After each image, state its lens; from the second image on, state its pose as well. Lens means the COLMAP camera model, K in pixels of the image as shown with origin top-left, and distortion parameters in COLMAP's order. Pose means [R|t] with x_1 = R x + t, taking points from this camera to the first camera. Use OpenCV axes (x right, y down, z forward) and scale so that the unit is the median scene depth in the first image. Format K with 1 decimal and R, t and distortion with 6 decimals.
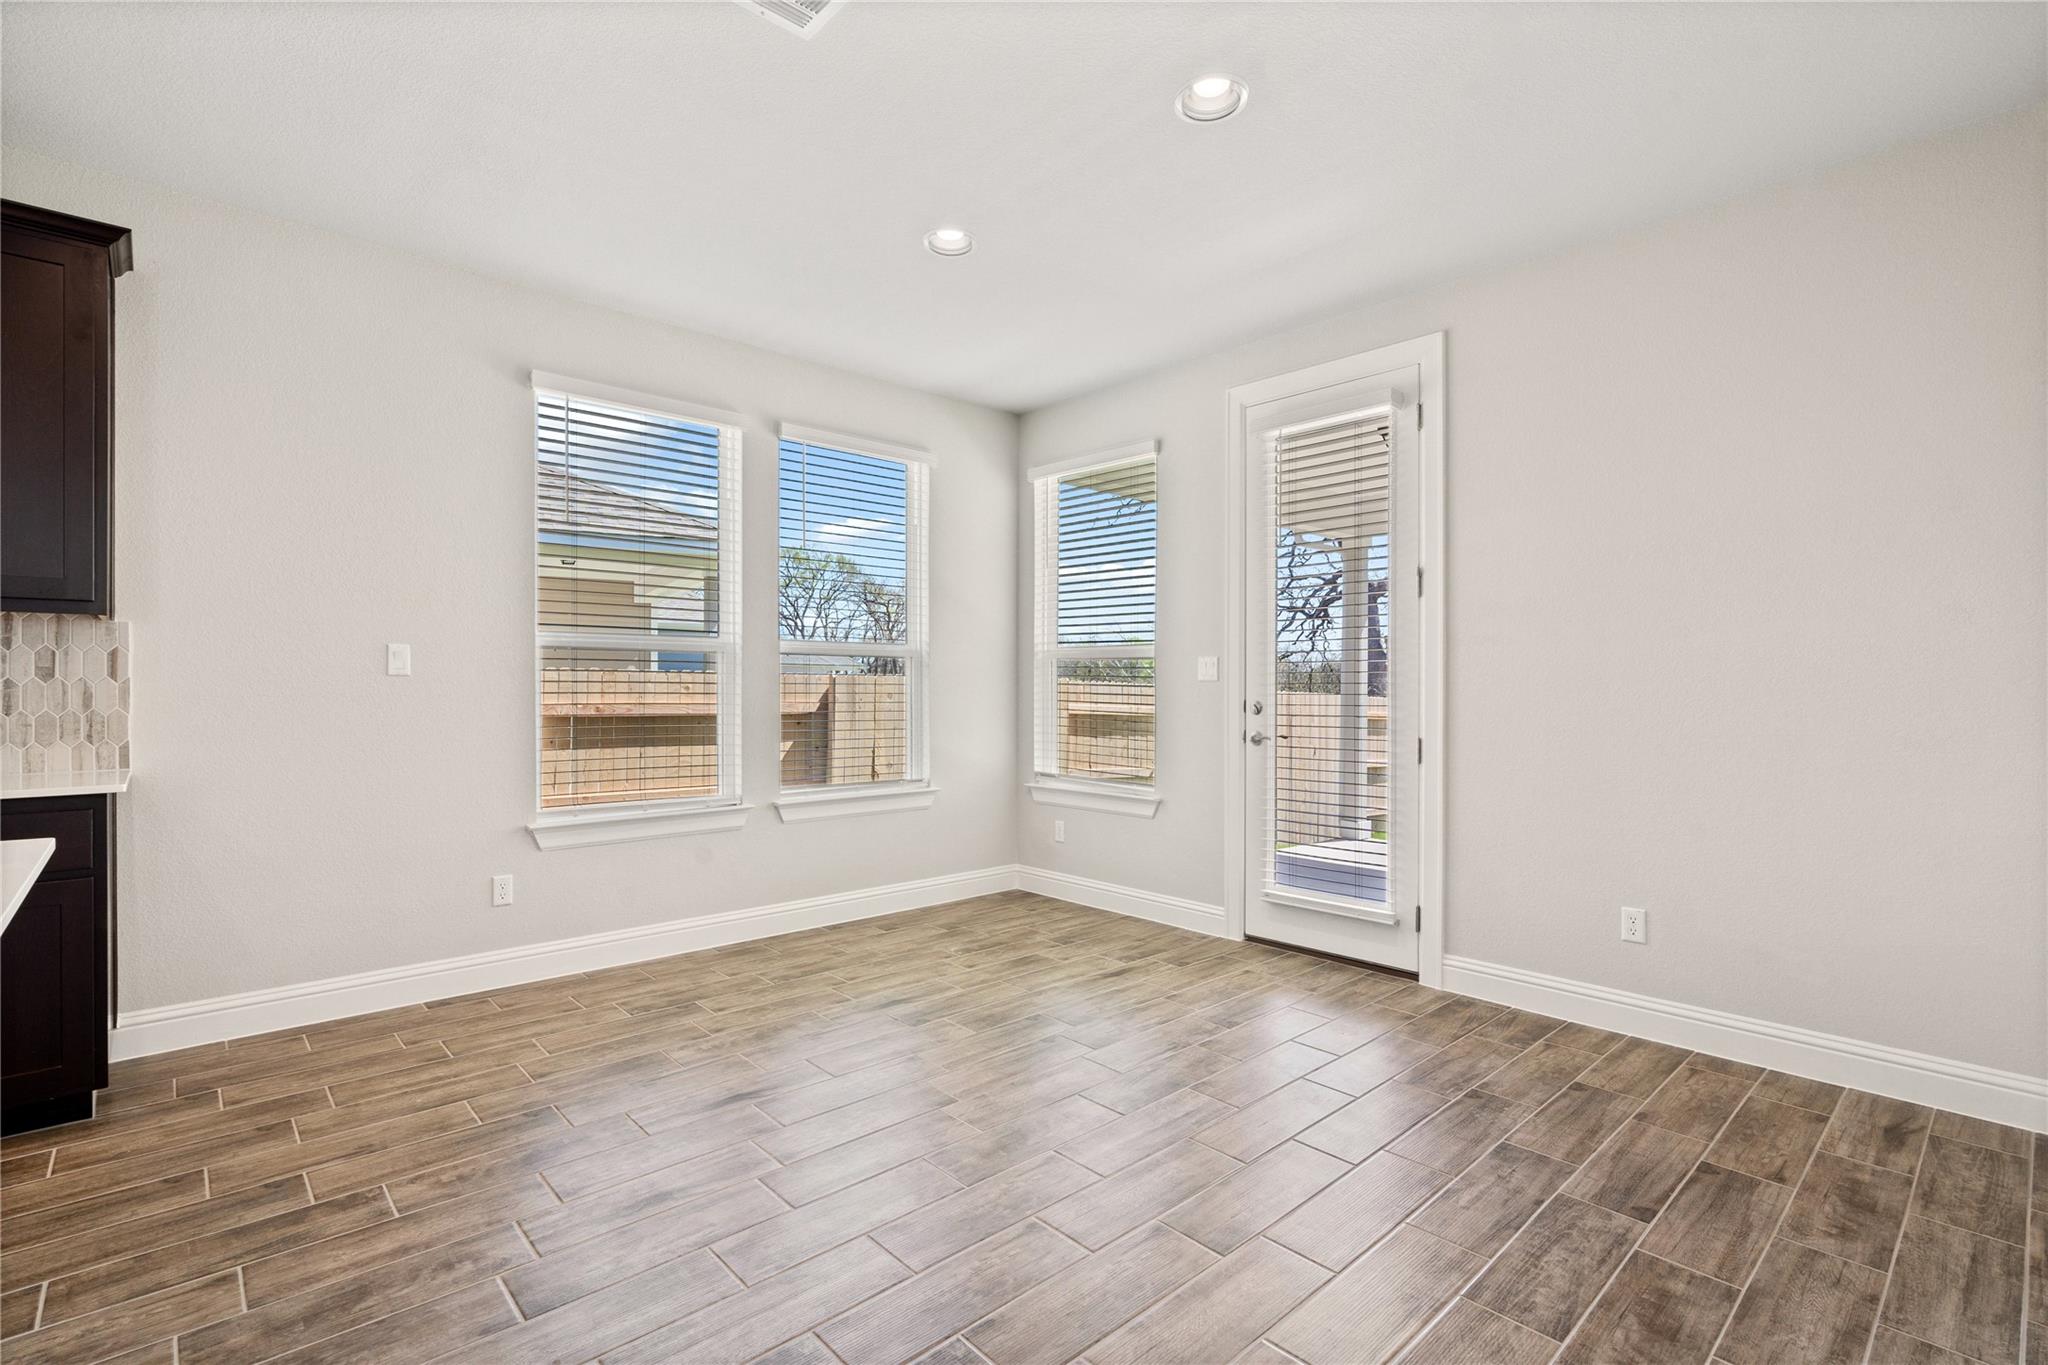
lens RADIAL K [[943.9, 0, 1030.2], [0, 943.9, 682.3], [0, 0, 1]] dist [-0.002375, 0.001013]
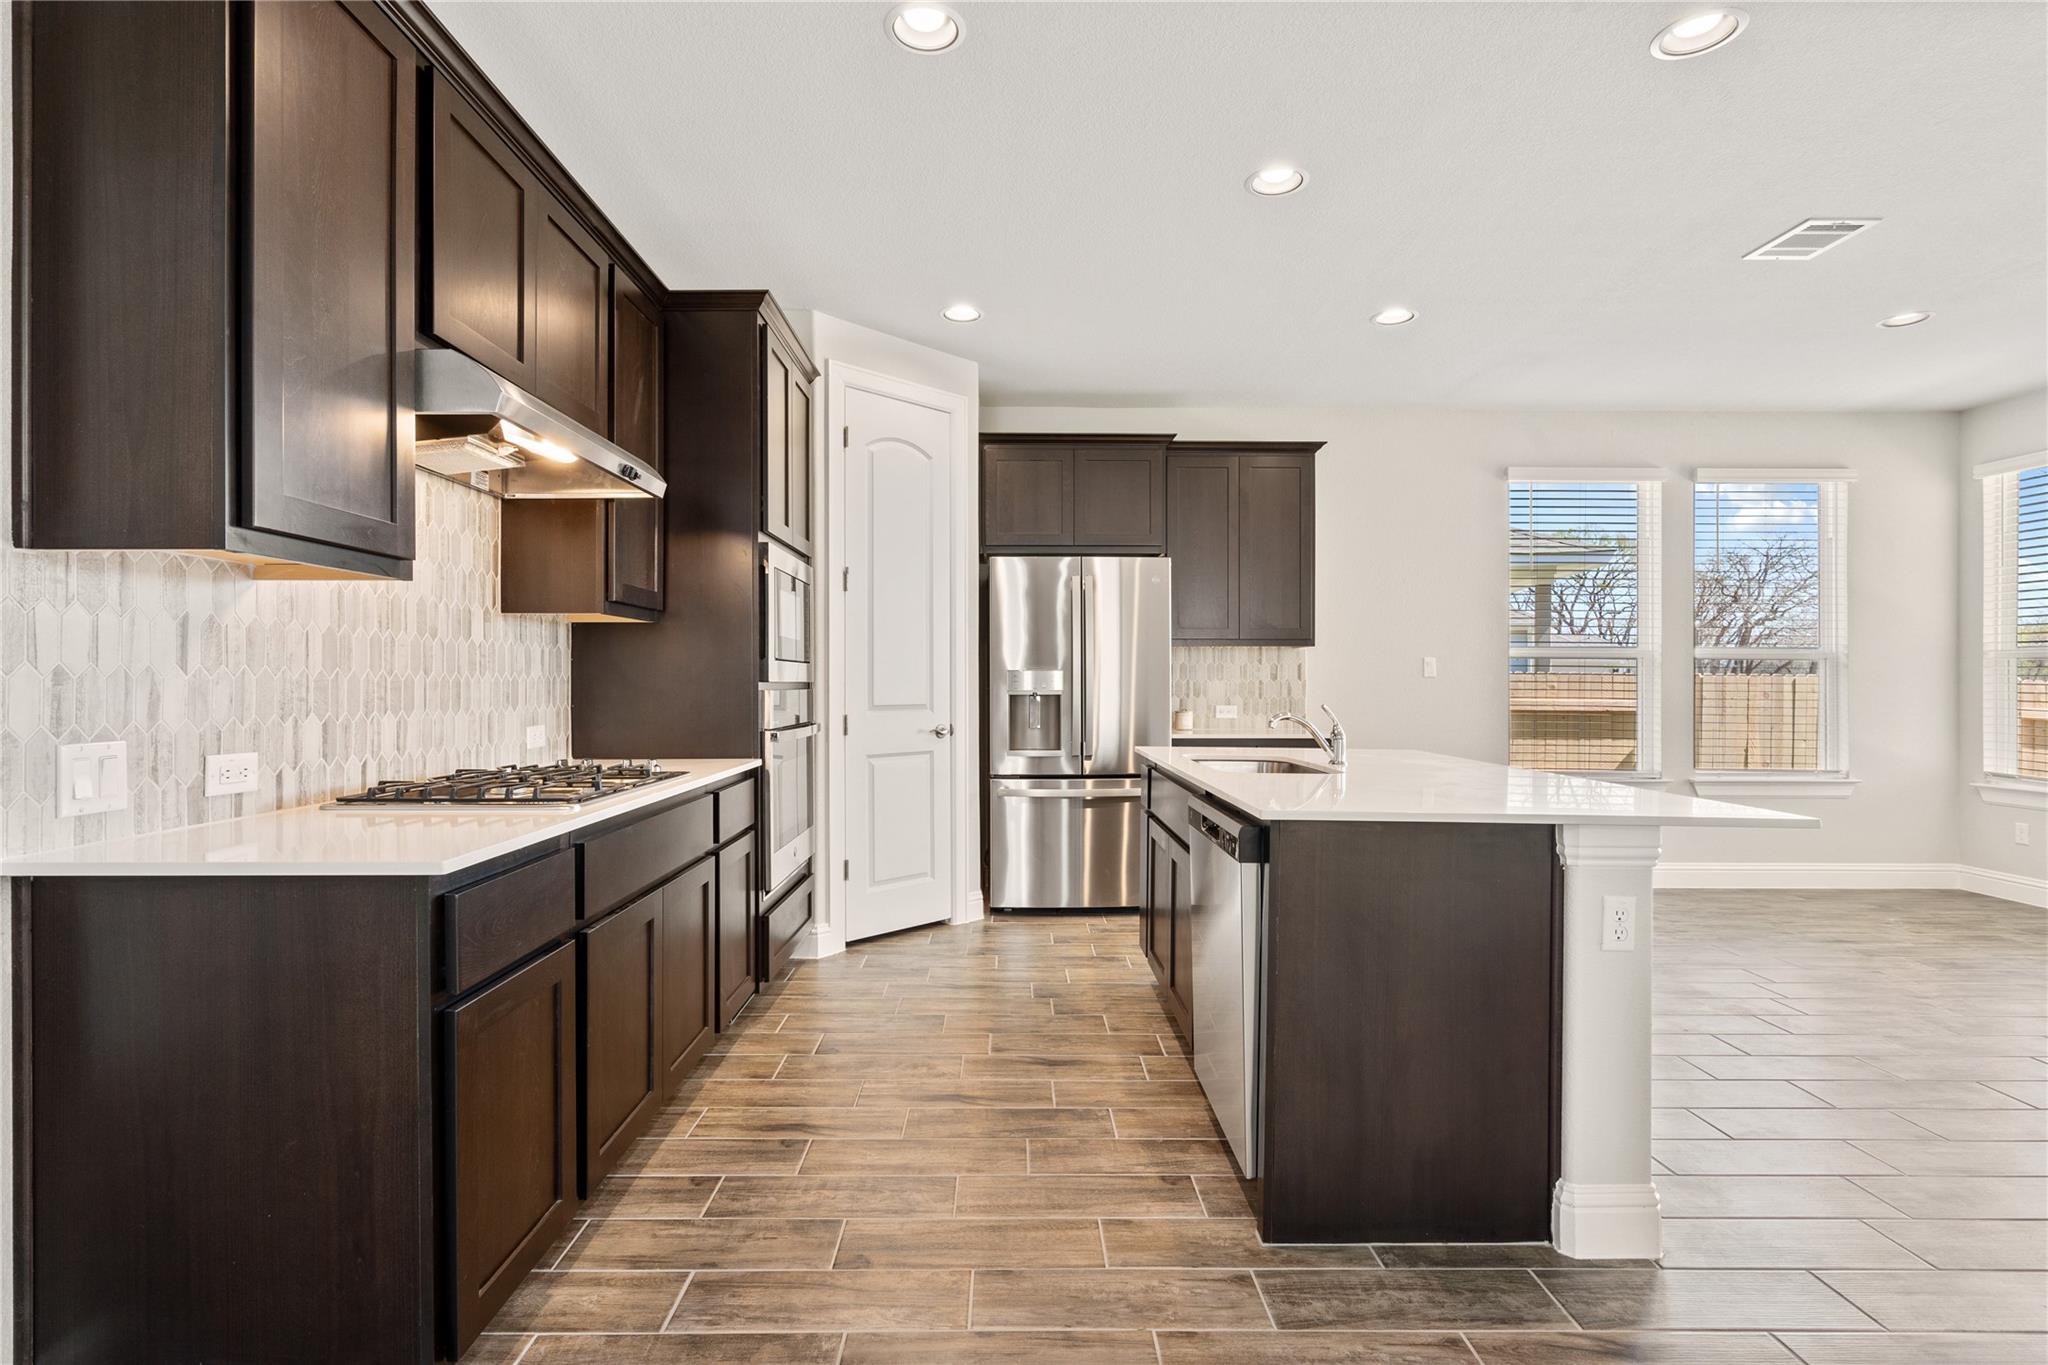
lens RADIAL K [[943.9, 0, 1022.0], [0, 943.9, 679.1], [0, 0, 1]] dist [-0.002375, 0.001013]
pose [[0.726834, -0.001038, -0.686813, -0.081473], [-0.000415, 0.999998, -0.001950, -0.000810], [0.686813, 0.001703, 0.726832, -0.680572]]
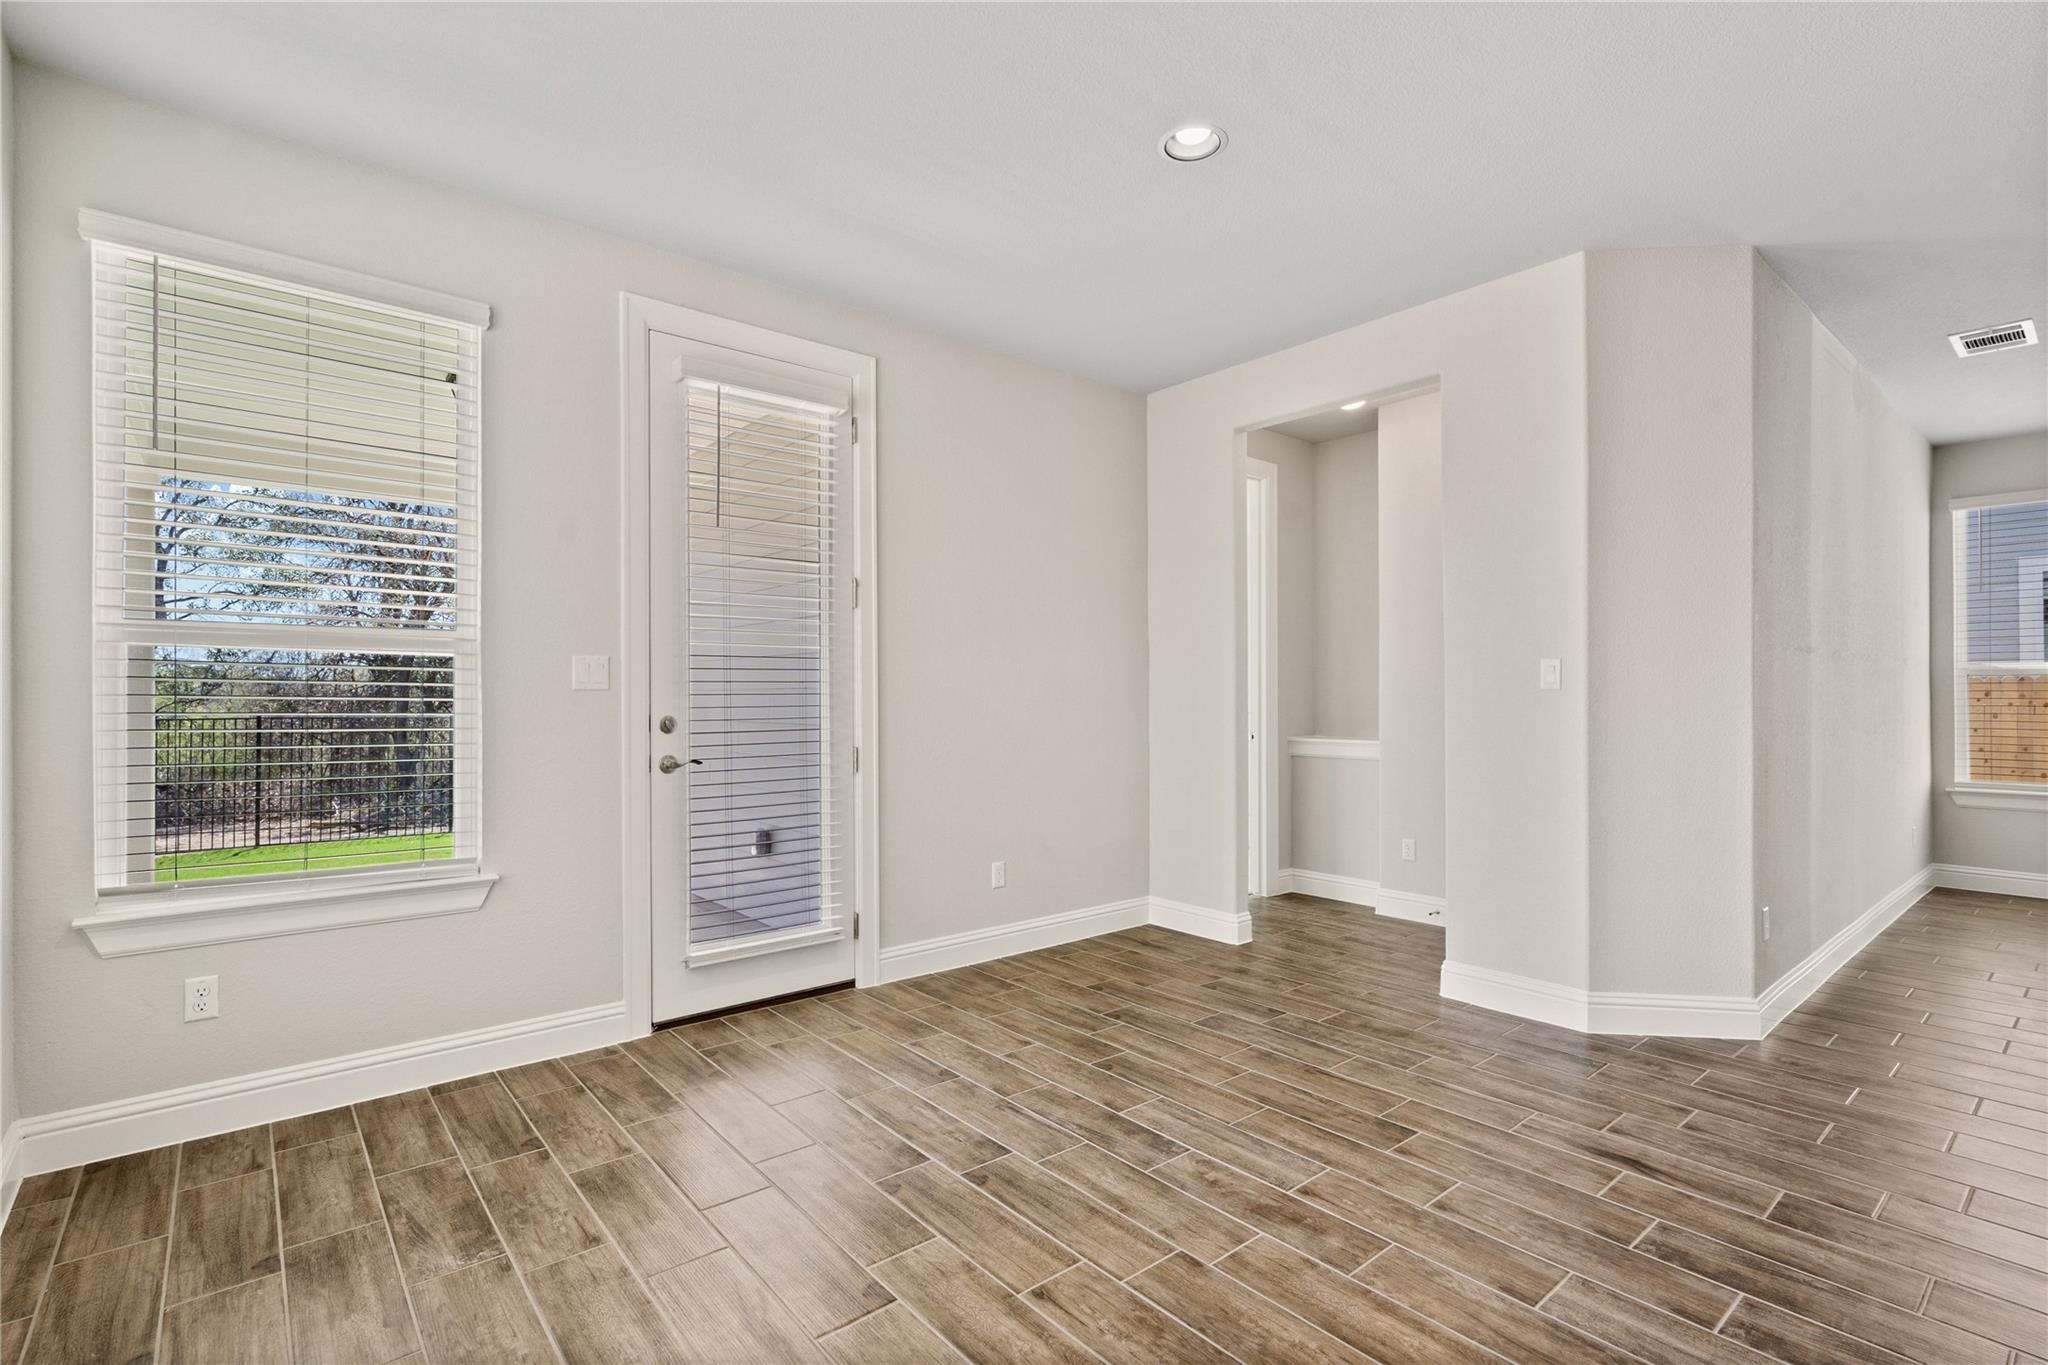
lens RADIAL K [[943.9, 0, 1015.0], [0, 943.9, 685.3], [0, 0, 1]] dist [-0.002375, 0.001013]
pose [[0.060741, 0.005471, 0.998139, -0.672494], [-0.003188, 0.999981, -0.005287, -0.002442], [-0.998148, -0.002861, 0.060758, 0.873166]]
